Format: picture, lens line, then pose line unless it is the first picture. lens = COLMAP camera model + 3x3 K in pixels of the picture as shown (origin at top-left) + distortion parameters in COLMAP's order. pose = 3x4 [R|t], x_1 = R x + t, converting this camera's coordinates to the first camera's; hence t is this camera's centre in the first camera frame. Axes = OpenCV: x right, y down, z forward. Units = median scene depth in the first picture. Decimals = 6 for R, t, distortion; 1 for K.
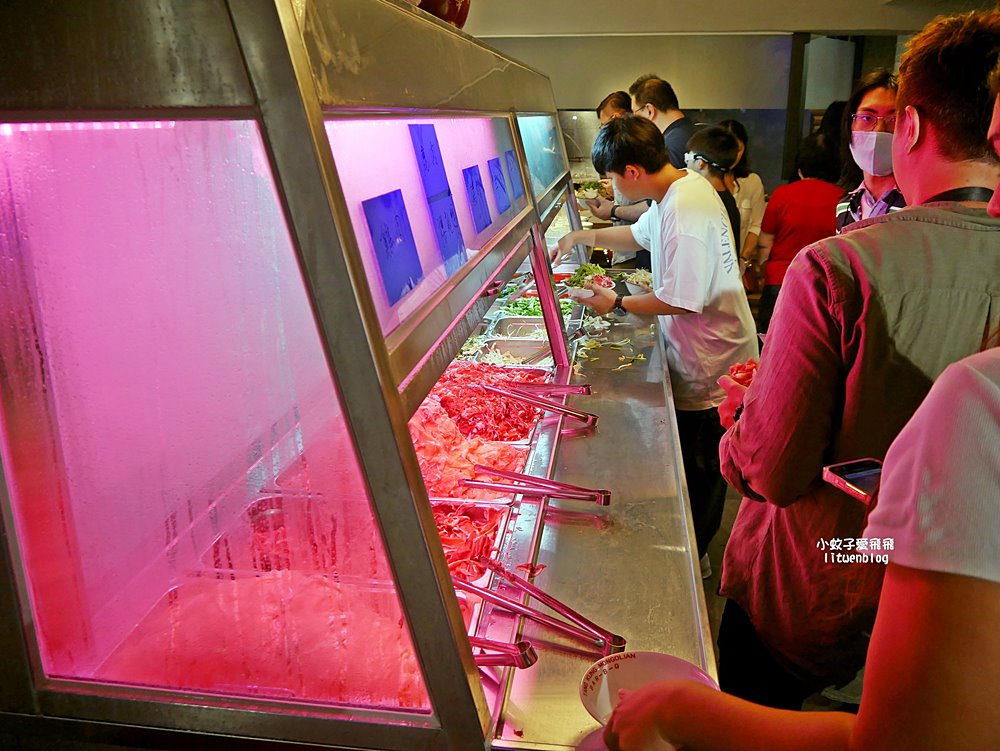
lens RADIAL K [[814.0, 0, 500.0], [0, 814.0, 375.5], [0, 0, 1]] dist [-0.046038, -0.011533]
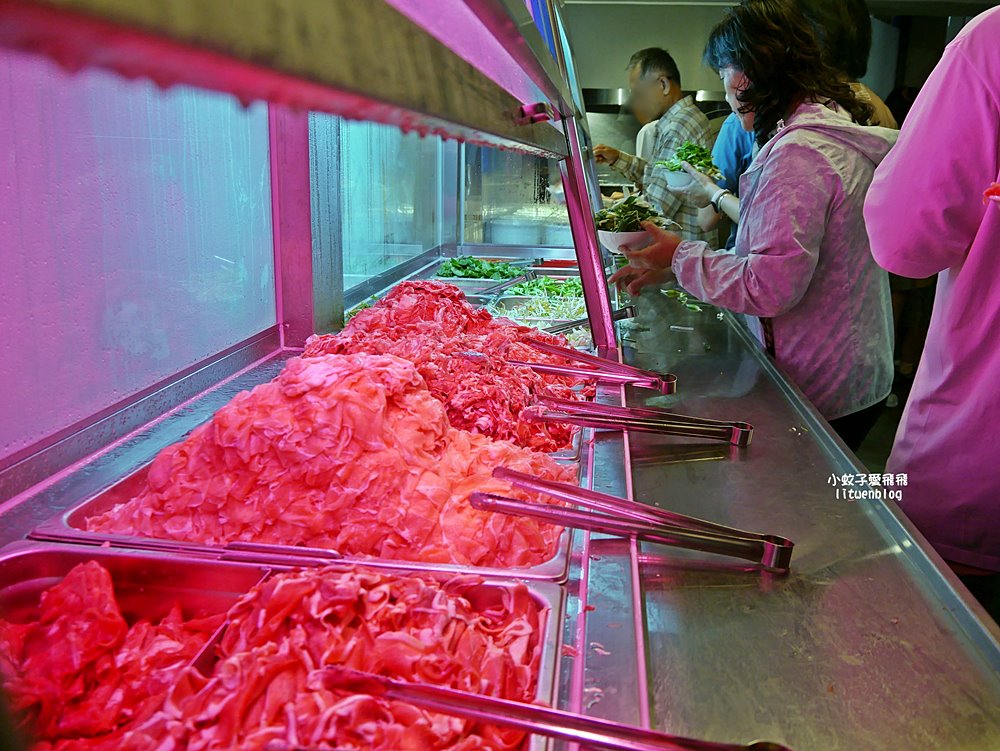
lens RADIAL K [[814.0, 0, 500.0], [0, 814.0, 375.5], [0, 0, 1]] dist [-0.046038, -0.011533]
pose [[0.999603, 0.026671, 0.009044, -0.019629], [-0.026158, 0.998263, -0.052786, 0.058698], [-0.010436, 0.052528, 0.998565, 0.445949]]
